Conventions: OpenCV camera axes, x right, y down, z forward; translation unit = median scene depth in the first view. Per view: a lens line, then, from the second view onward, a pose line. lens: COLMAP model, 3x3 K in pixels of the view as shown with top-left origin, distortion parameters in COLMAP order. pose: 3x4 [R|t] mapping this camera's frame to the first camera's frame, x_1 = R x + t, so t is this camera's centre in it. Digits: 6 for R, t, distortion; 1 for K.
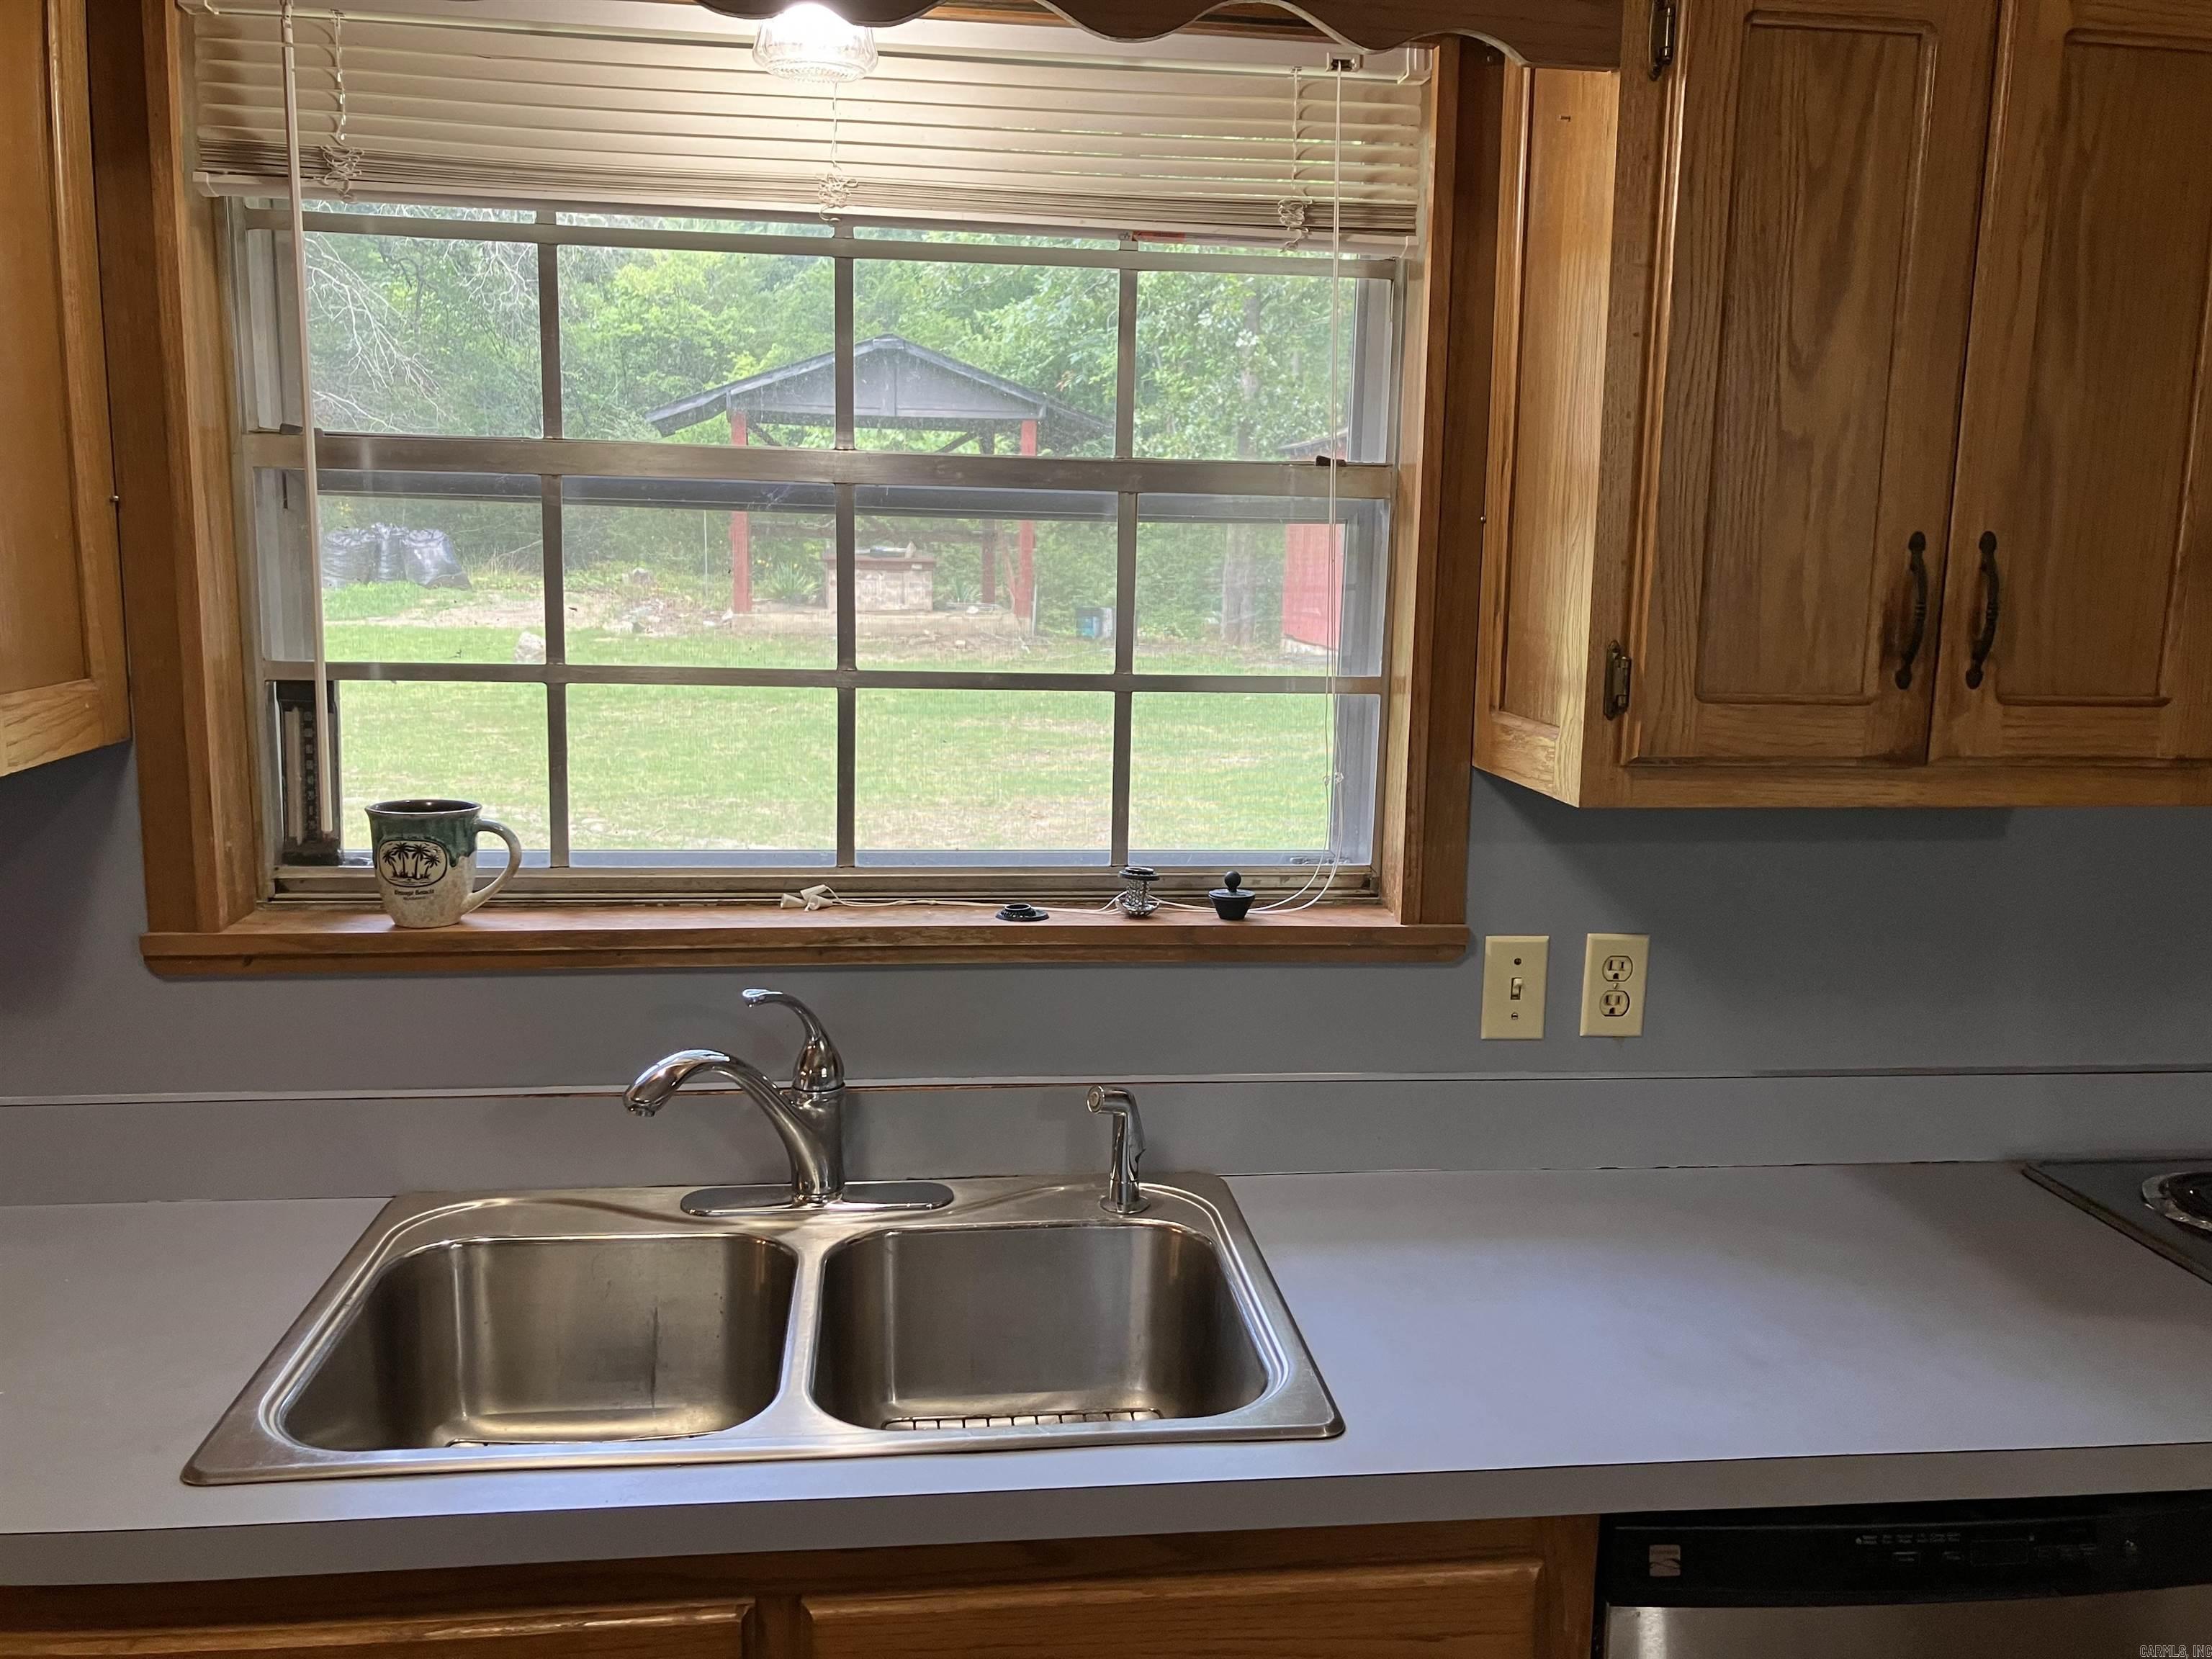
lens RADIAL K [[1849.2, 0, 1097.1], [0, 1849.2, 805.6], [0, 0, 1]] dist [0.072484, -0.099220]
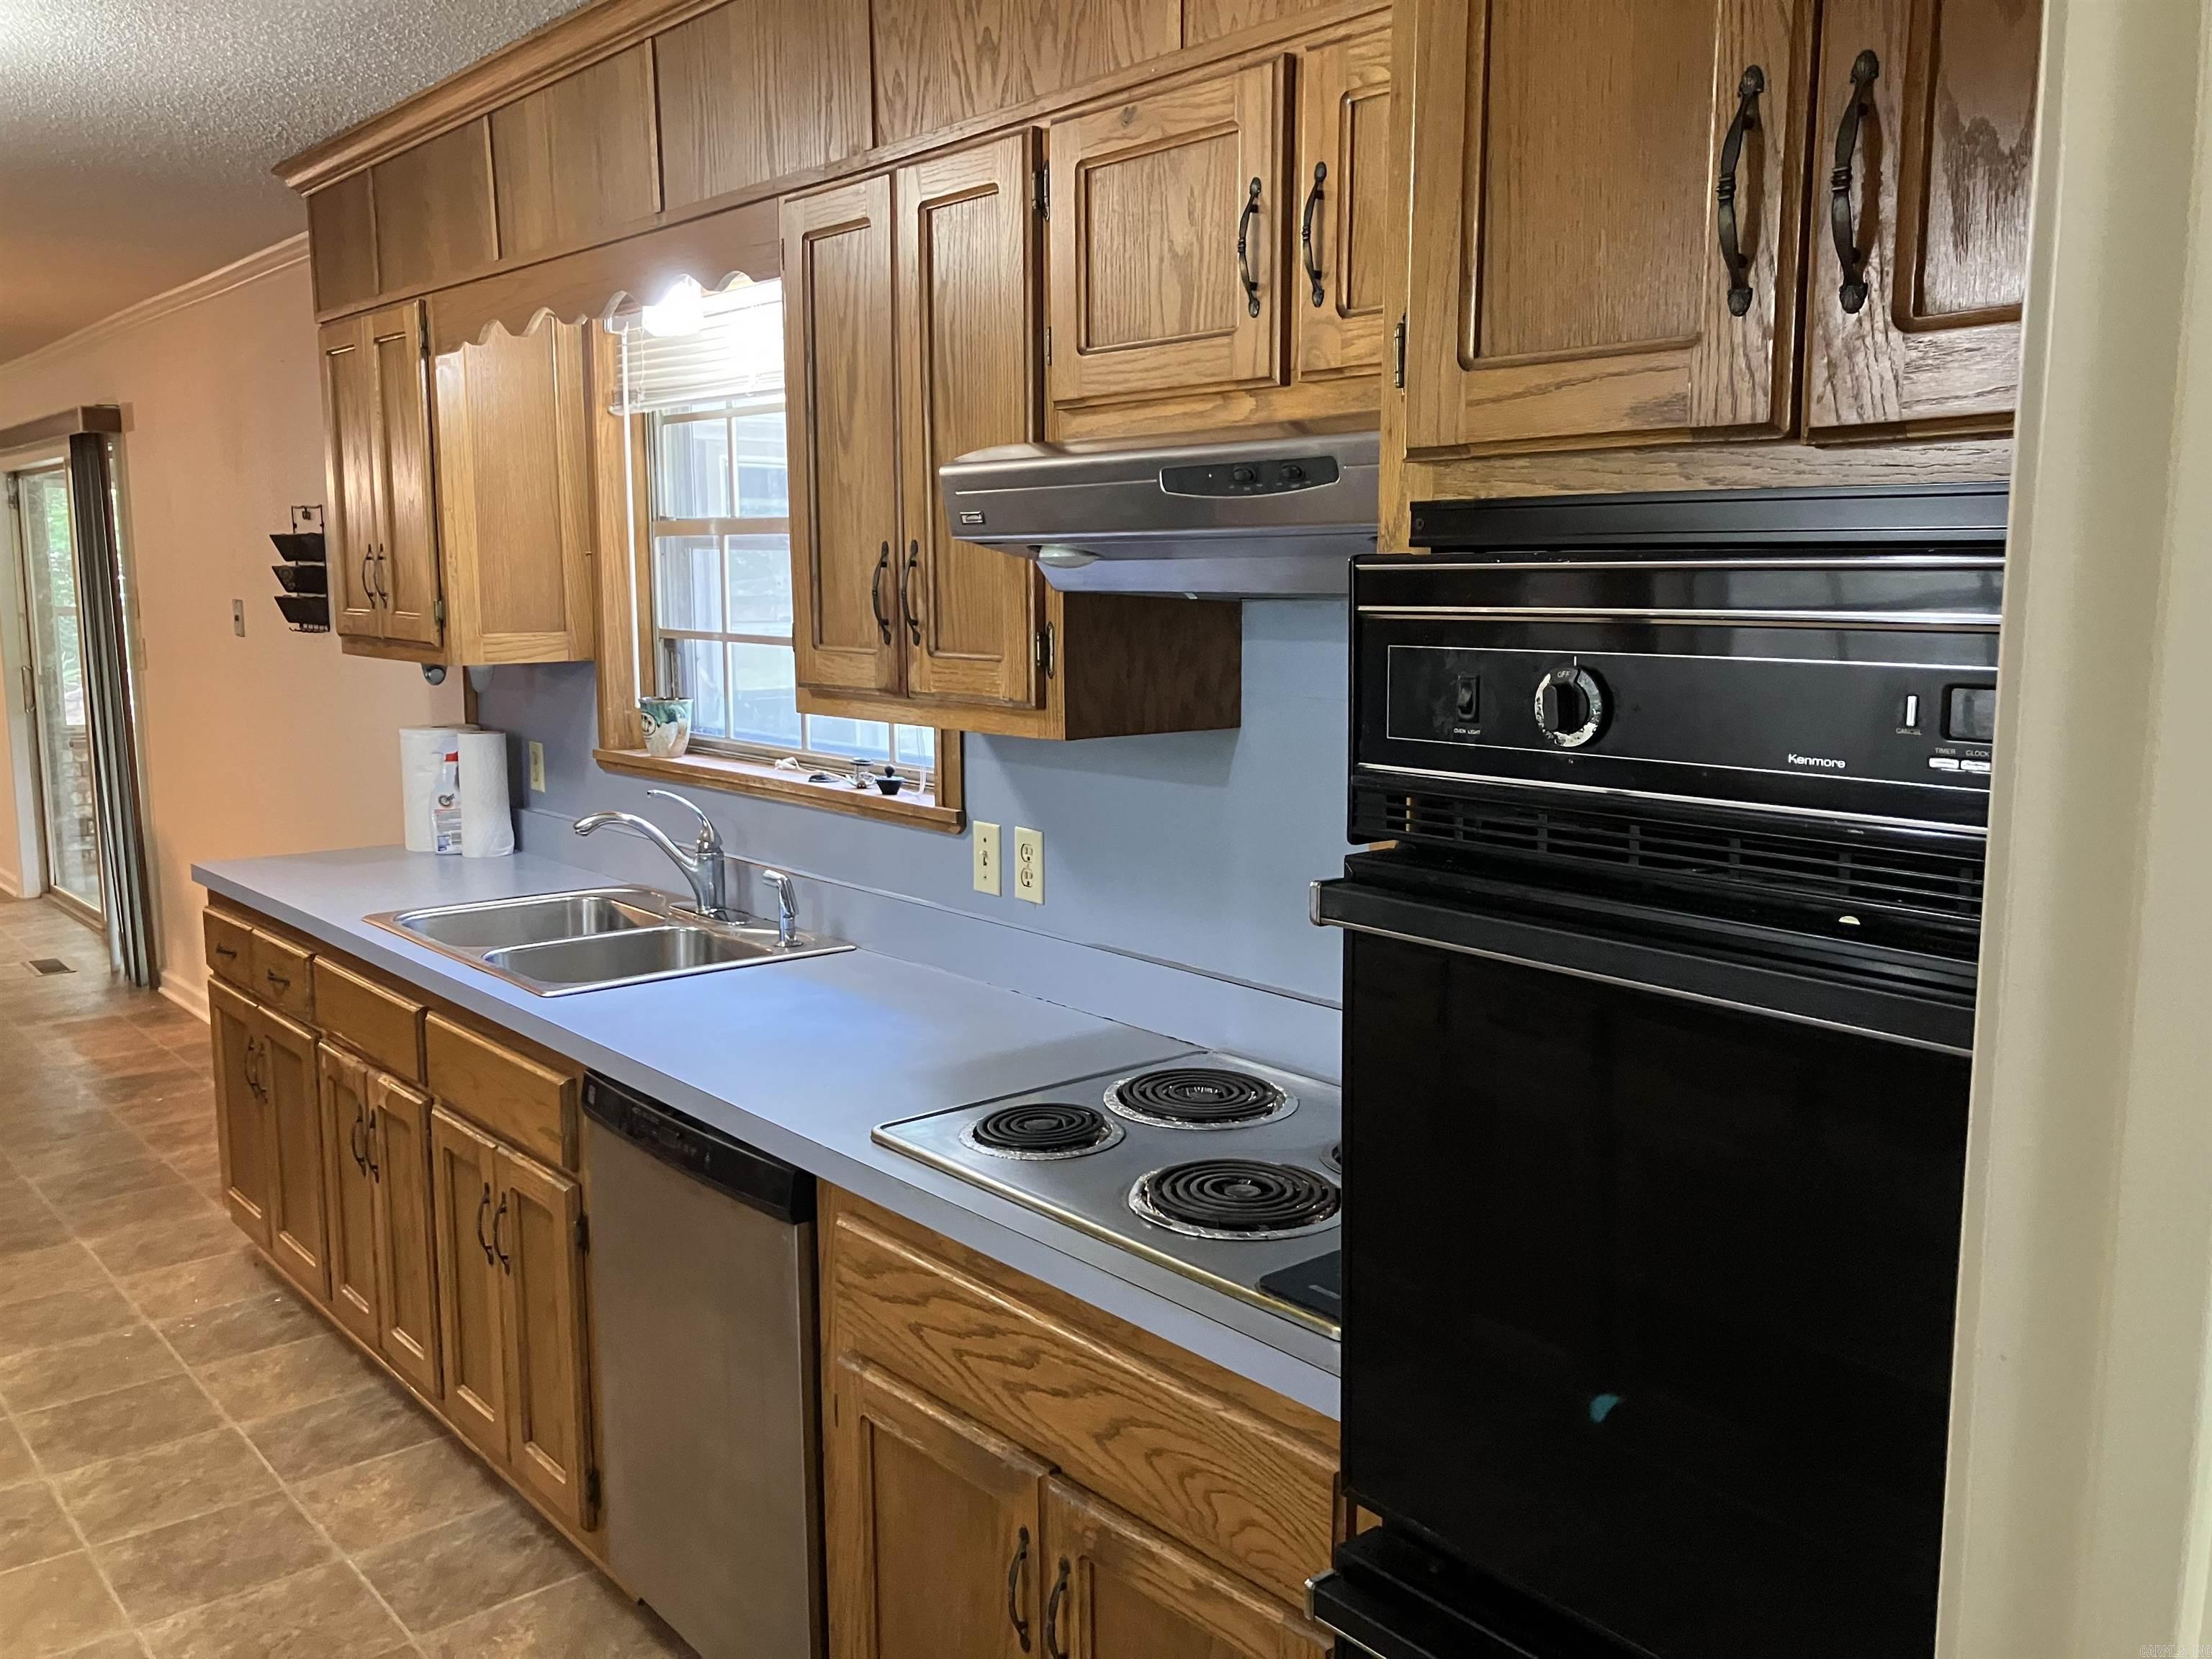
lens RADIAL K [[1829.1, 0, 1132.9], [0, 1829.1, 818.5], [0, 0, 1]] dist [0.075621, -0.103384]
pose [[0.550950, 0.090559, -0.829610, 1.529290], [-0.110939, 0.993220, 0.034743, 0.003702], [0.827131, 0.072895, 0.557261, 0.292243]]
